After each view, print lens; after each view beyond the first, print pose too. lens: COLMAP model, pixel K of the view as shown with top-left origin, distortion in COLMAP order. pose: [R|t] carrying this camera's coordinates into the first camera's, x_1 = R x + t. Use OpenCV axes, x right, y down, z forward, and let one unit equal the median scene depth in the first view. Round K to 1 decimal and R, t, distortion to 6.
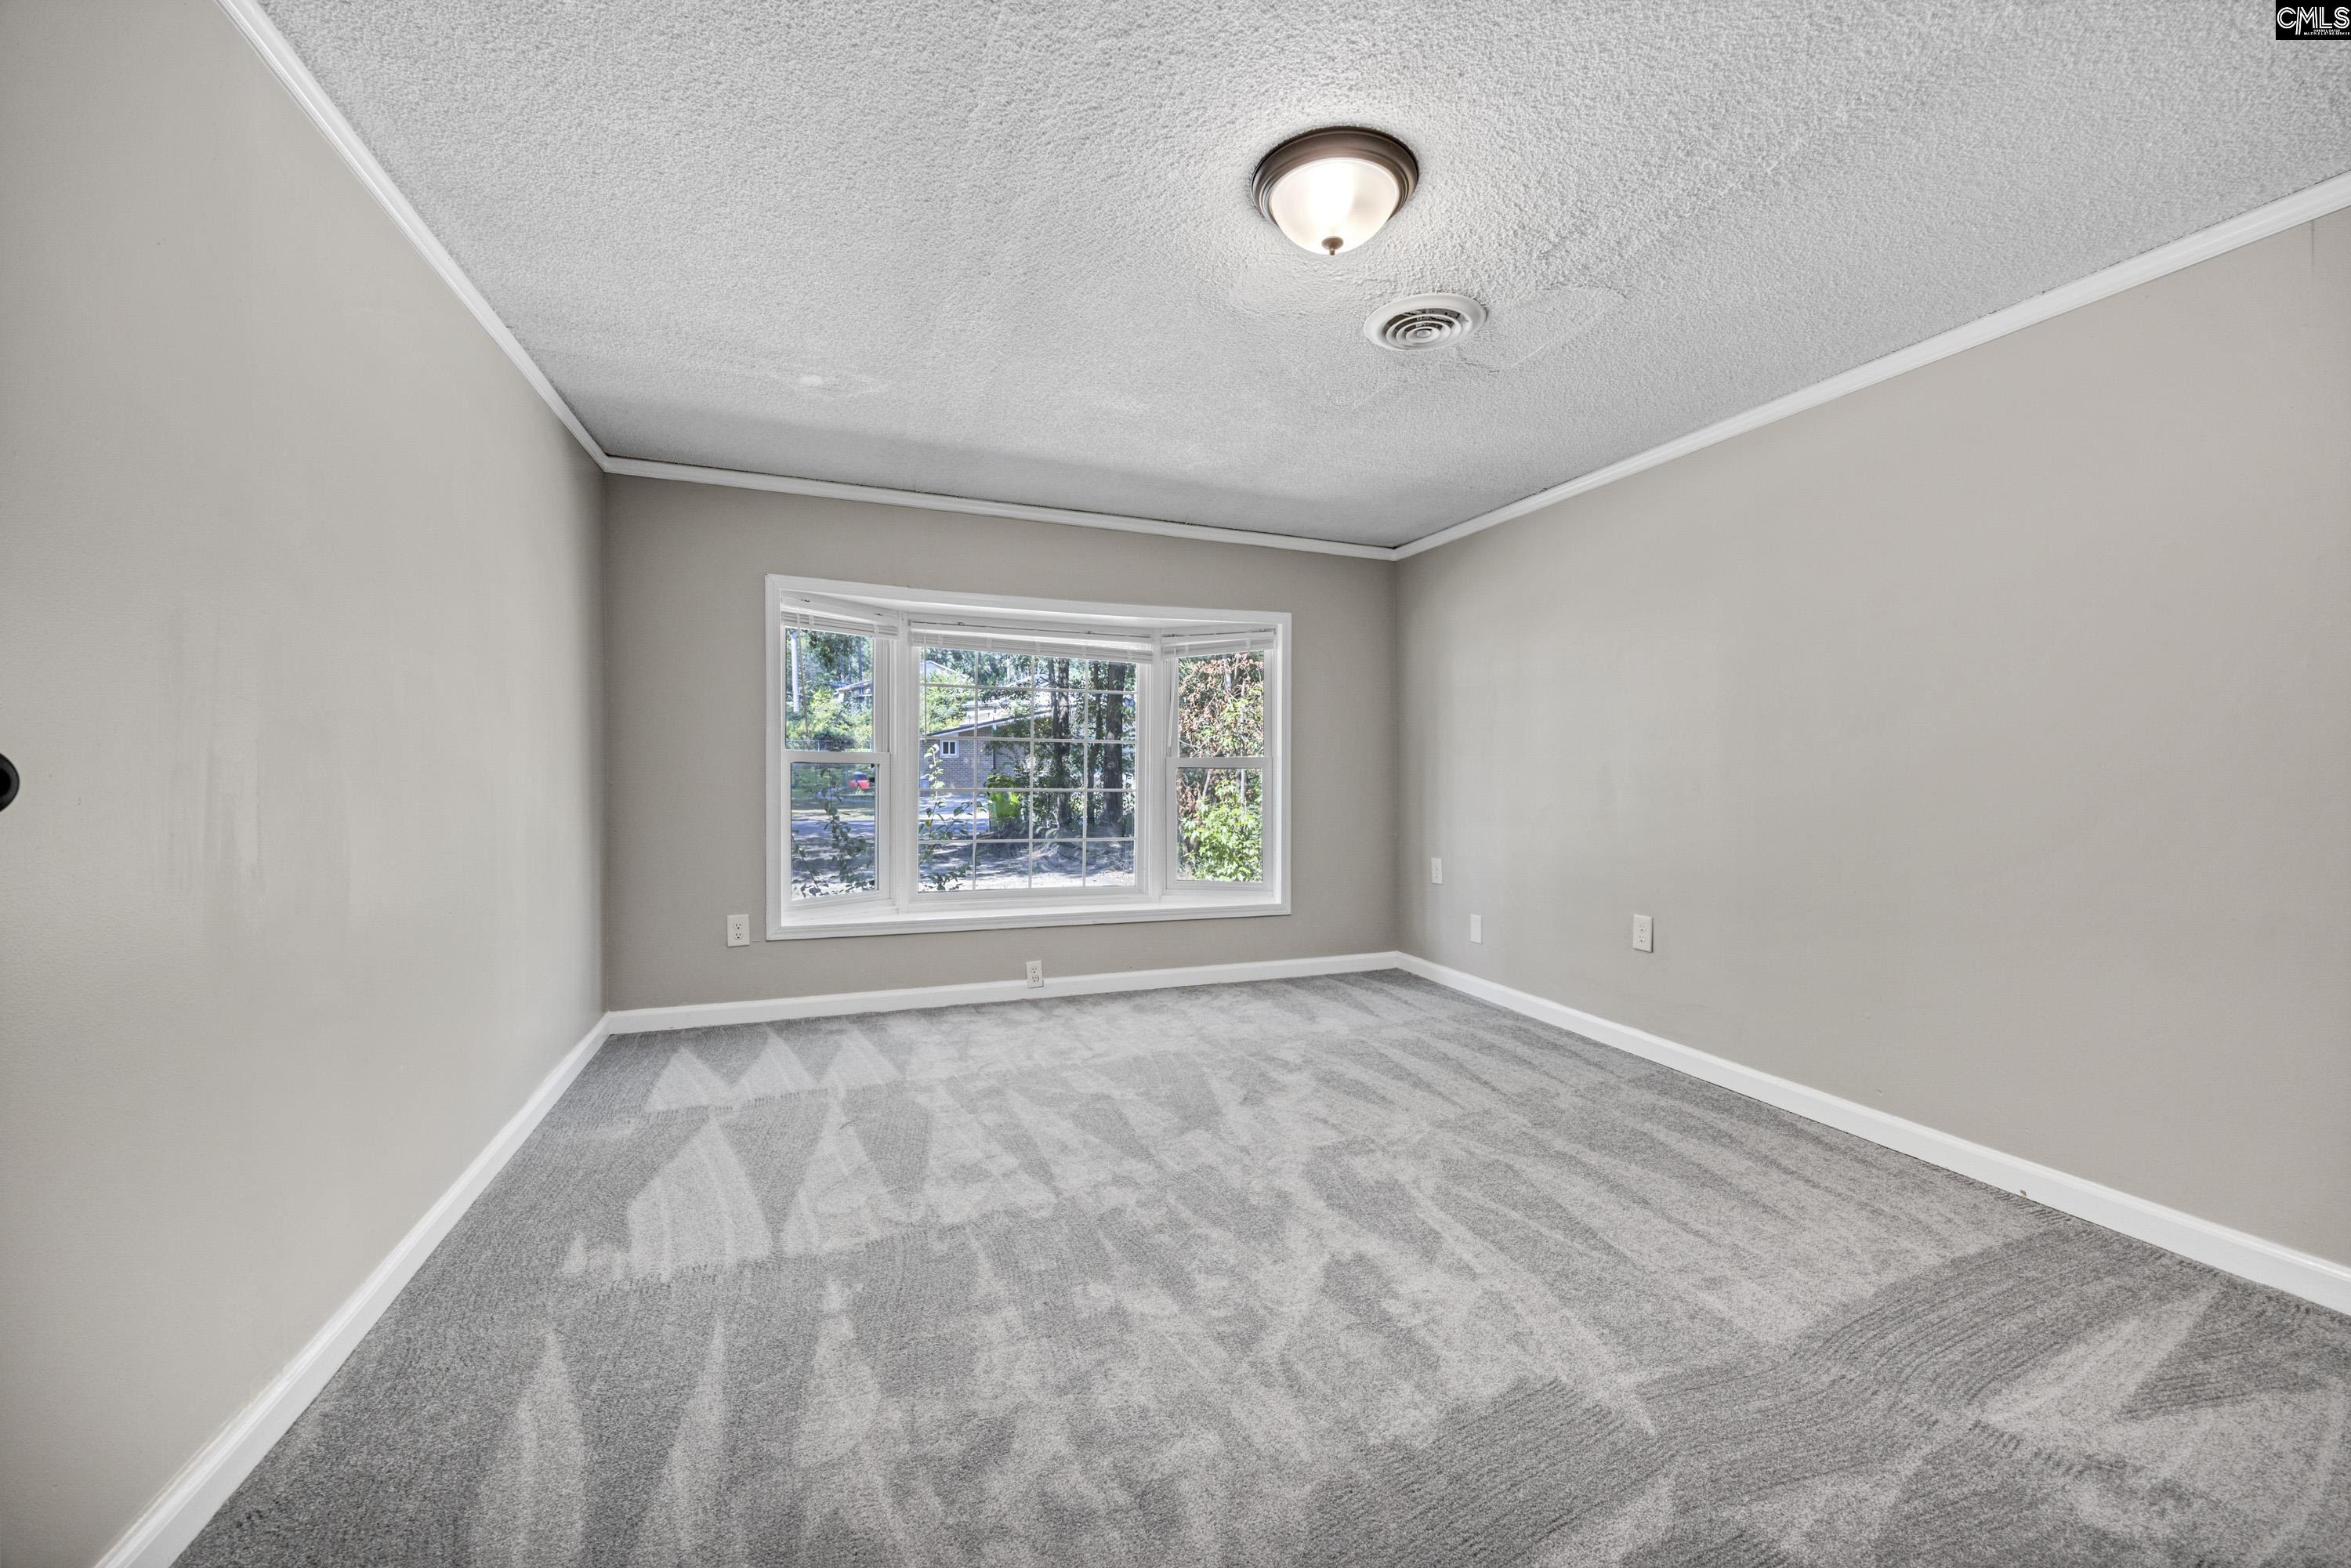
lens RADIAL K [[916.6, 0, 1176.8], [0, 916.6, 778.5], [0, 0, 1]] dist [-0.003003, 0.000979]
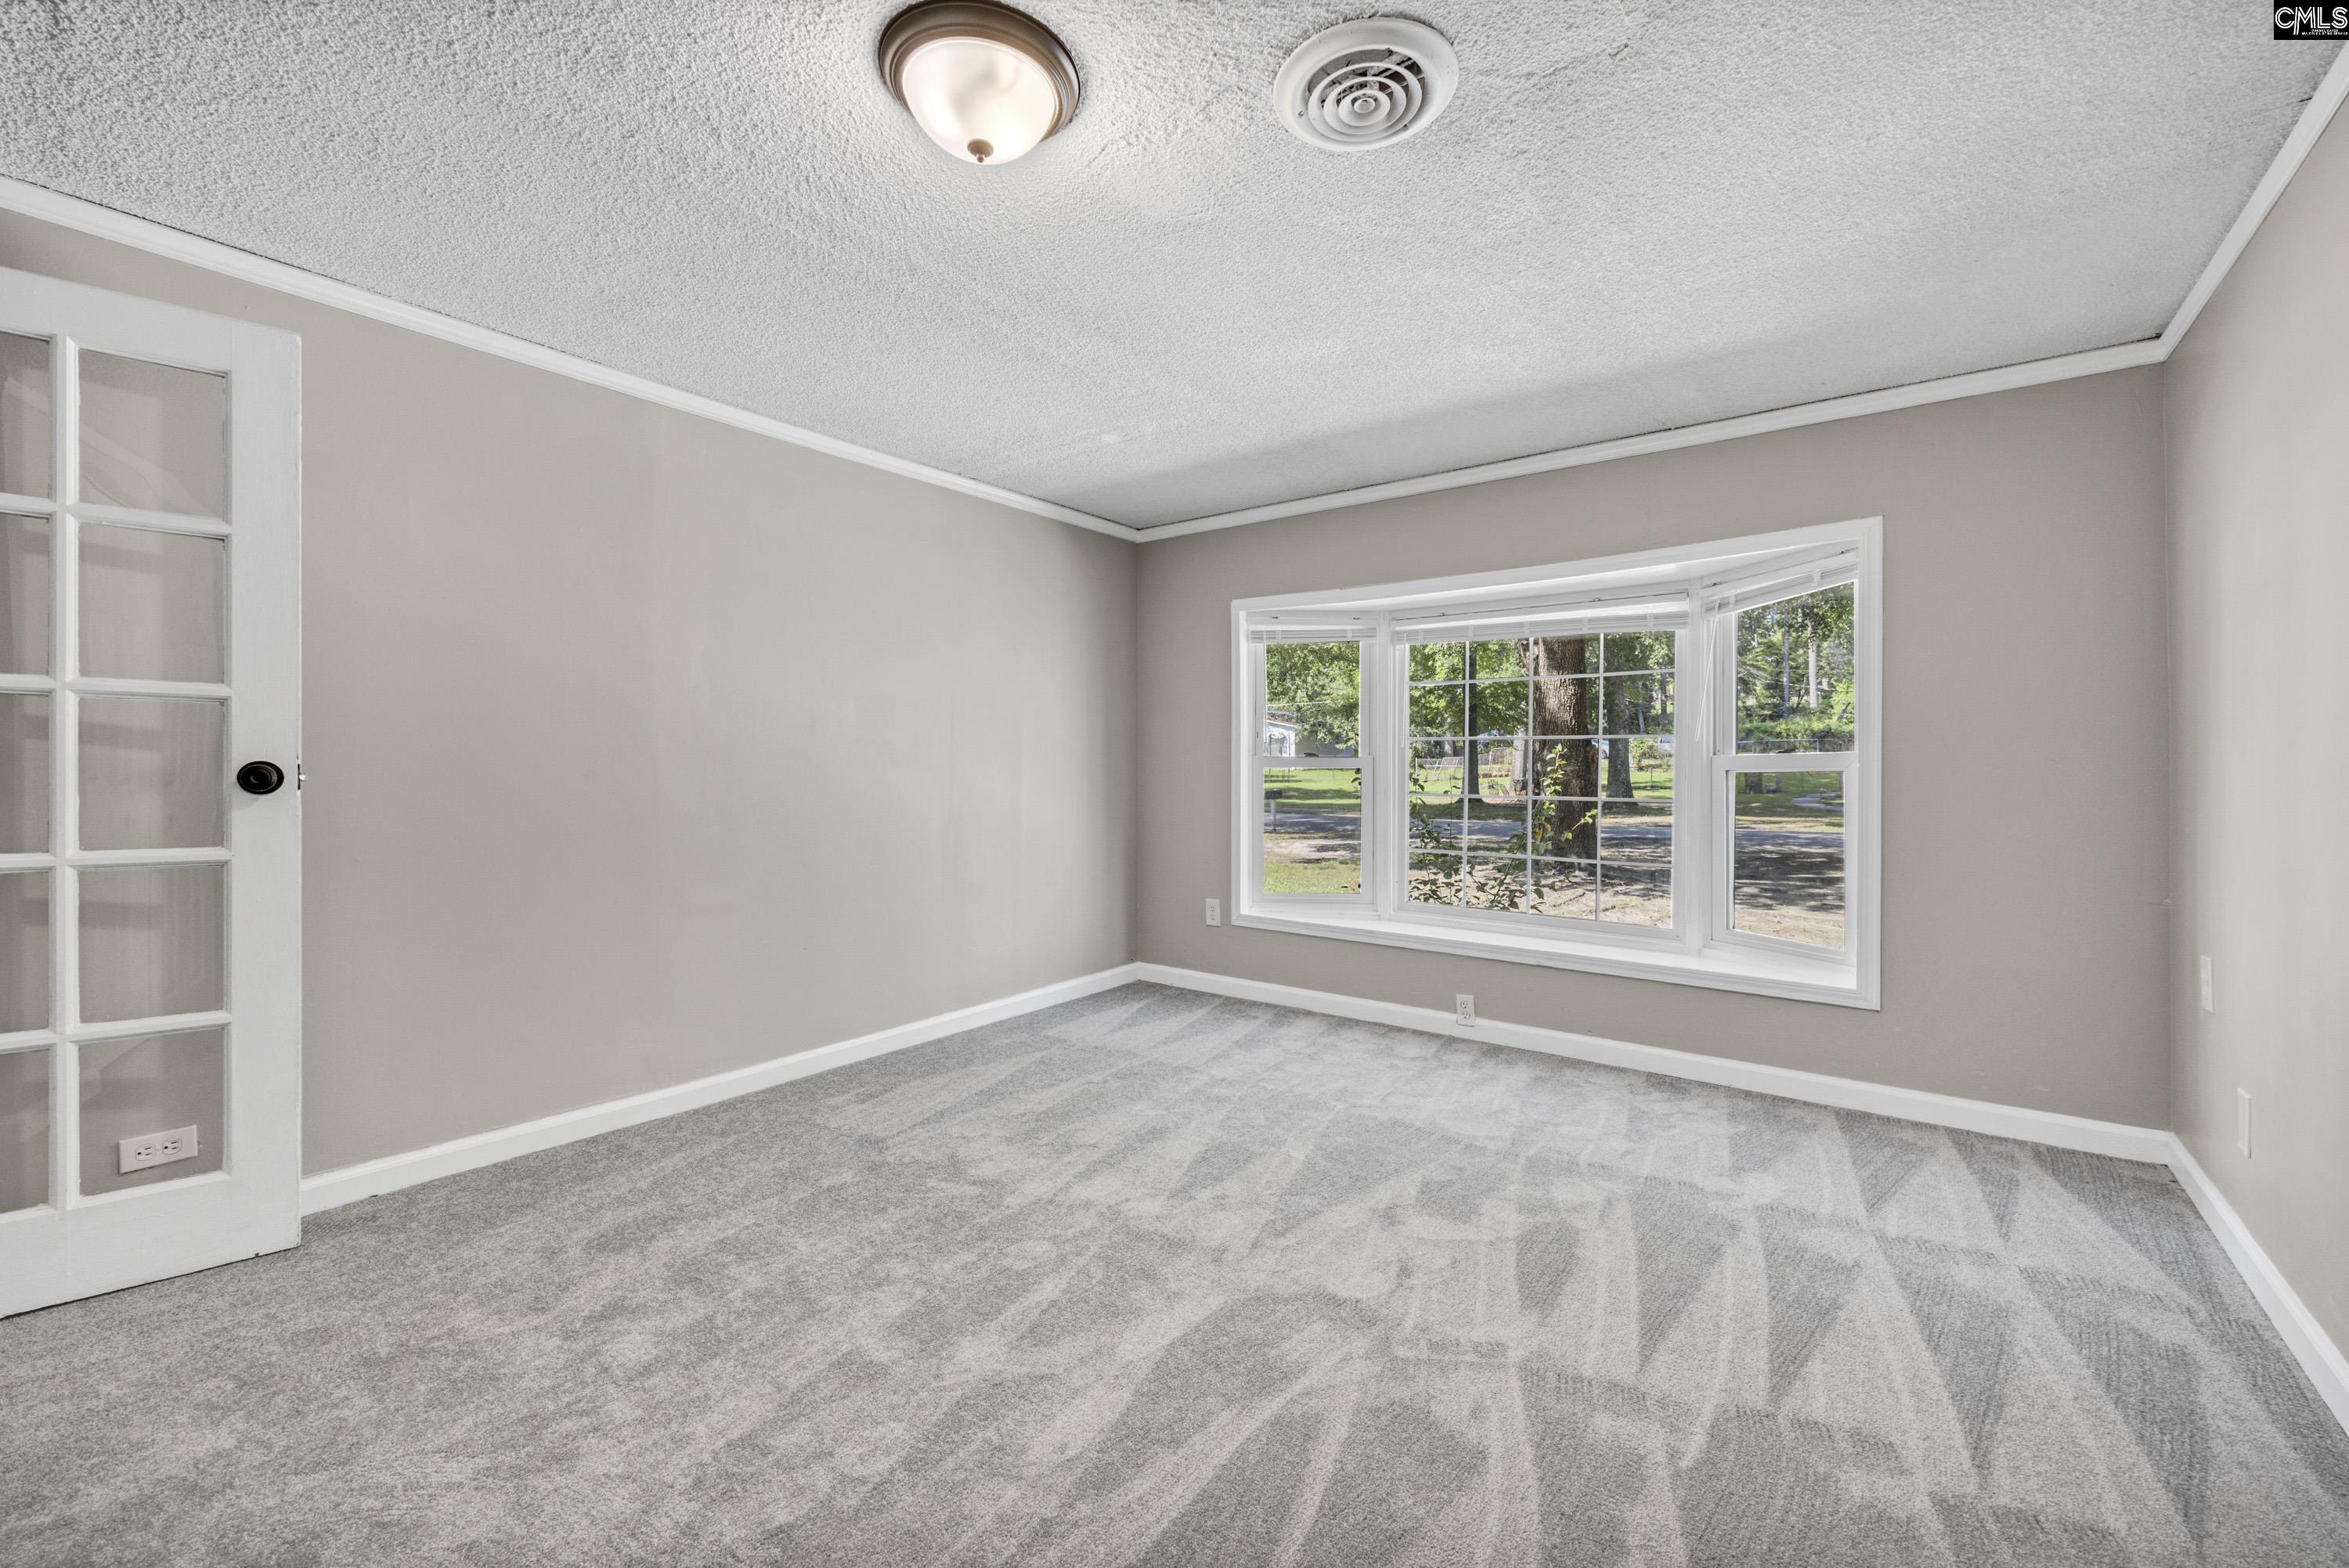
lens RADIAL K [[915.7, 0, 1171.8], [0, 915.7, 779.7], [0, 0, 1]] dist [-0.003003, 0.000979]
pose [[0.531263, 0.005151, -0.847191, 0.491807], [-0.006675, 0.999976, 0.001895, -0.003826], [0.847181, 0.004648, 0.531284, 0.352715]]
